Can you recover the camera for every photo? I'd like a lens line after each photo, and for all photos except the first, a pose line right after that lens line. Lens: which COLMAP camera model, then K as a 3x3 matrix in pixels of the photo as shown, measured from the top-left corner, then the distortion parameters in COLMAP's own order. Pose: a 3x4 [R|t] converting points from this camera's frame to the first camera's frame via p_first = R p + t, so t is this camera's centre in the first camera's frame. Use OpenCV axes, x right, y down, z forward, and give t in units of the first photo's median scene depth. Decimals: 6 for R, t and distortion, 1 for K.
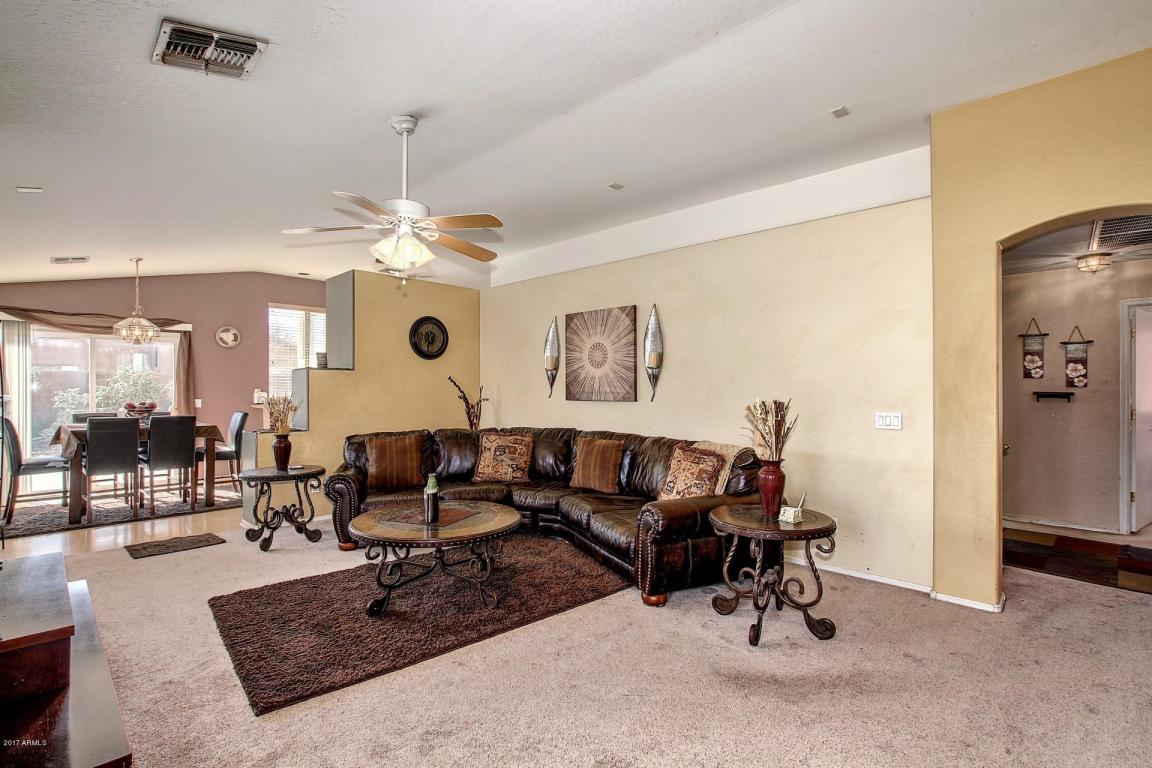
lens RADIAL K [[533.2, 0, 567.9], [0, 533.2, 387.6], [0, 0, 1]] dist [-0.027040, 0.002874]
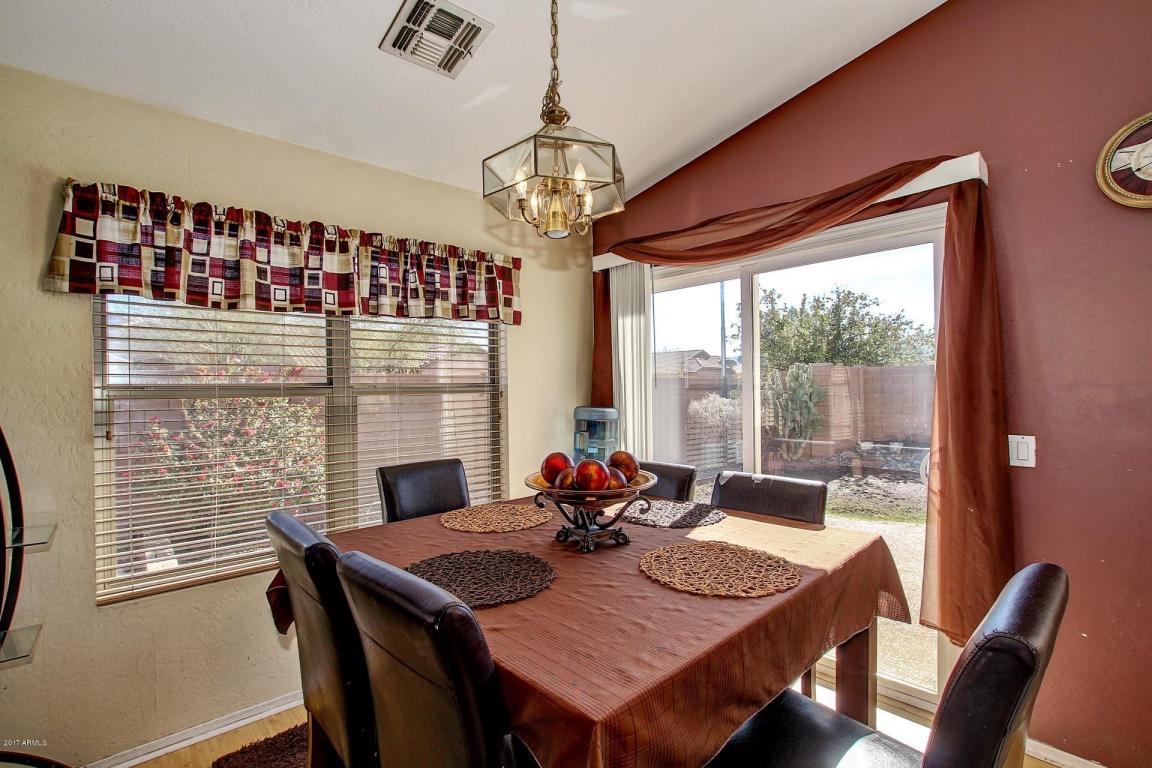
lens RADIAL K [[533.2, 0, 582.3], [0, 533.2, 388.1], [0, 0, 1]] dist [-0.027040, 0.002874]
pose [[-0.048910, -0.005616, -0.998787, -0.549380], [0.017813, 0.999820, -0.006495, -0.003766], [0.998644, -0.018109, -0.048801, 1.008150]]
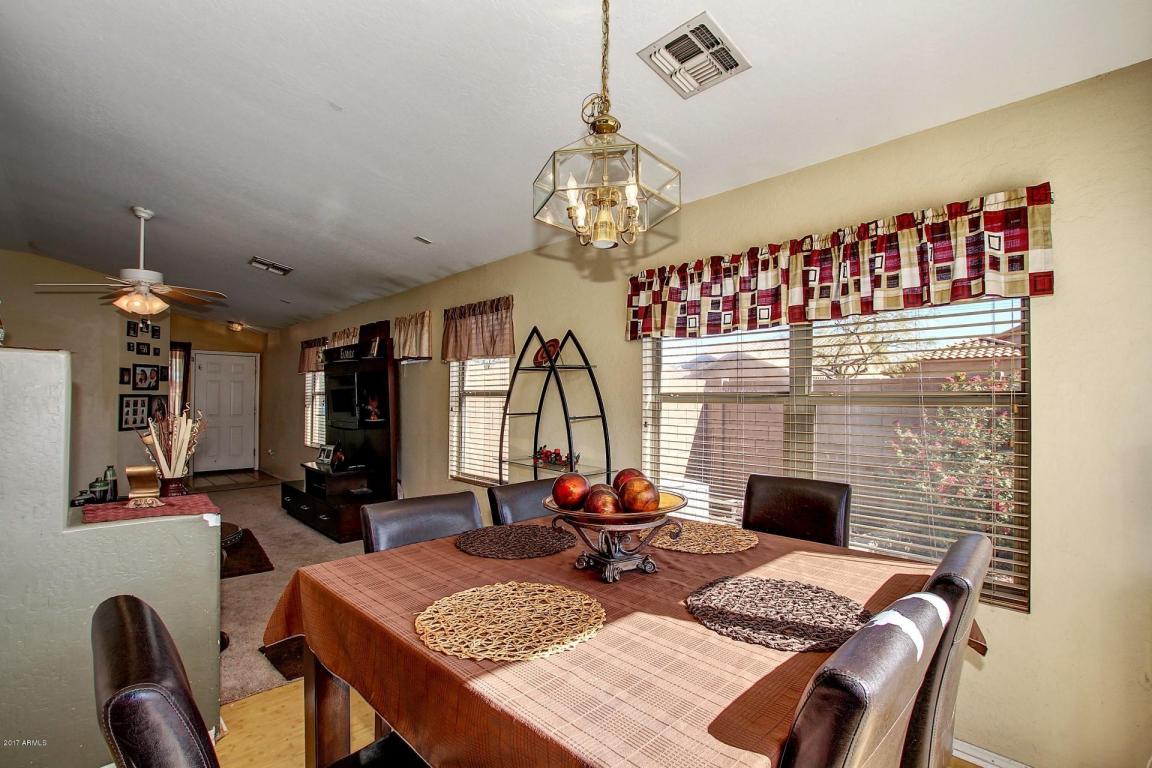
lens RADIAL K [[533.2, 0, 573.4], [0, 533.2, 391.1], [0, 0, 1]] dist [-0.027040, 0.002874]
pose [[-0.999085, -0.008007, 0.042003, -0.806779], [-0.008715, 0.999823, -0.016689, -0.005746], [-0.041862, -0.017040, -0.998978, 1.242919]]
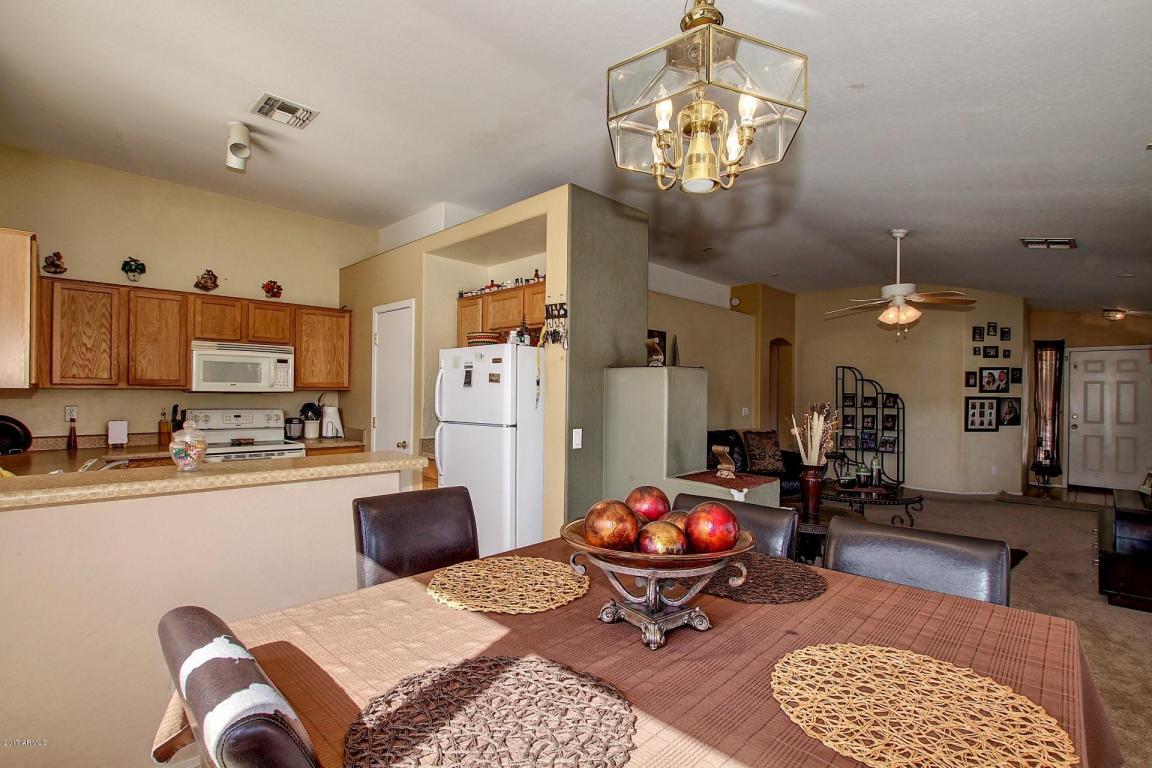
lens RADIAL K [[533.2, 0, 581.5], [0, 533.2, 391.9], [0, 0, 1]] dist [-0.027040, 0.002874]
pose [[-0.001224, -0.003231, 0.999994, -0.999104], [-0.016816, 0.999853, 0.003210, -0.009302], [-0.999858, -0.016812, -0.001278, 1.025159]]
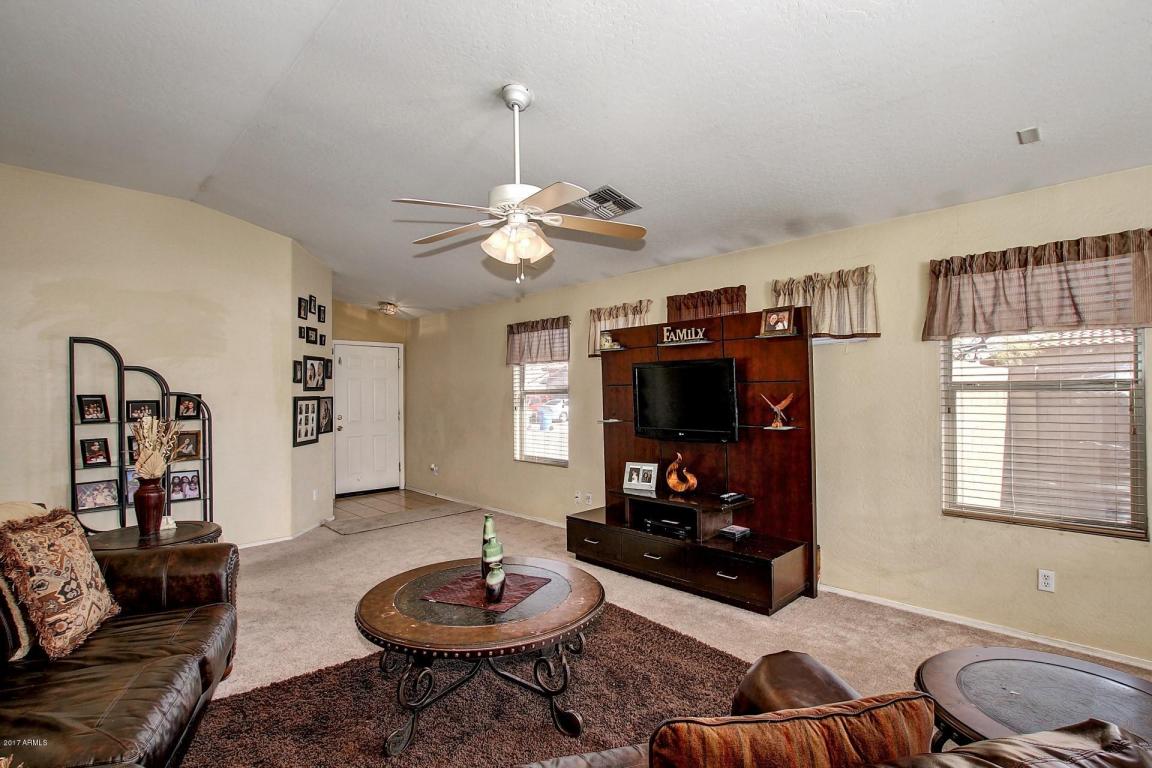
lens RADIAL K [[533.2, 0, 586.5], [0, 533.2, 396.3], [0, 0, 1]] dist [-0.027040, 0.002874]
pose [[-0.999983, 0.005043, 0.002877, -0.212845], [0.005032, 0.999980, -0.003862, -0.004079], [-0.002897, -0.003848, -0.999988, 0.977944]]
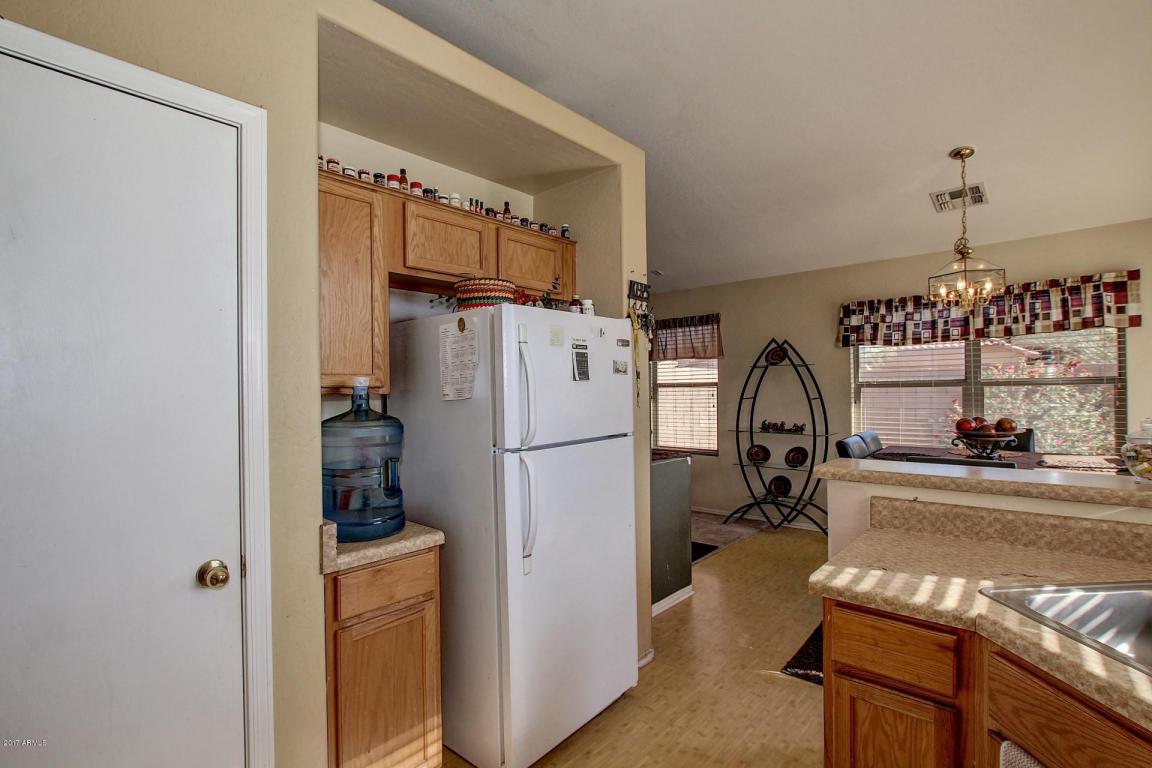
lens RADIAL K [[533.2, 0, 577.2], [0, 533.2, 391.4], [0, 0, 1]] dist [-0.027040, 0.002874]
pose [[-0.999171, 0.012884, -0.038605, -0.394961], [0.012964, 0.999914, -0.001826, -0.002744], [0.038578, -0.002325, -0.999253, 1.501821]]
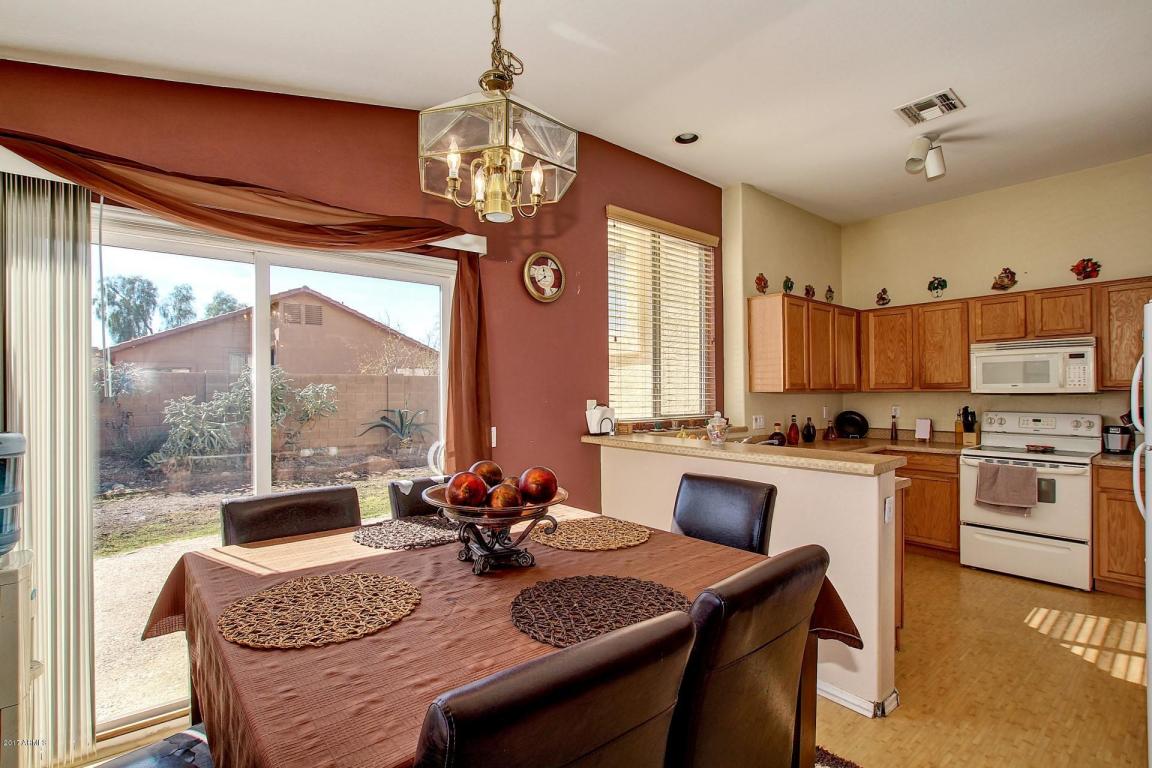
lens RADIAL K [[533.2, 0, 578.5], [0, 533.2, 389.3], [0, 0, 1]] dist [-0.027040, 0.002874]
pose [[0.993776, -0.007684, -0.111127, -0.749222], [0.007512, 0.999970, -0.001966, -0.007085], [0.111139, 0.001119, 0.993804, 0.762923]]
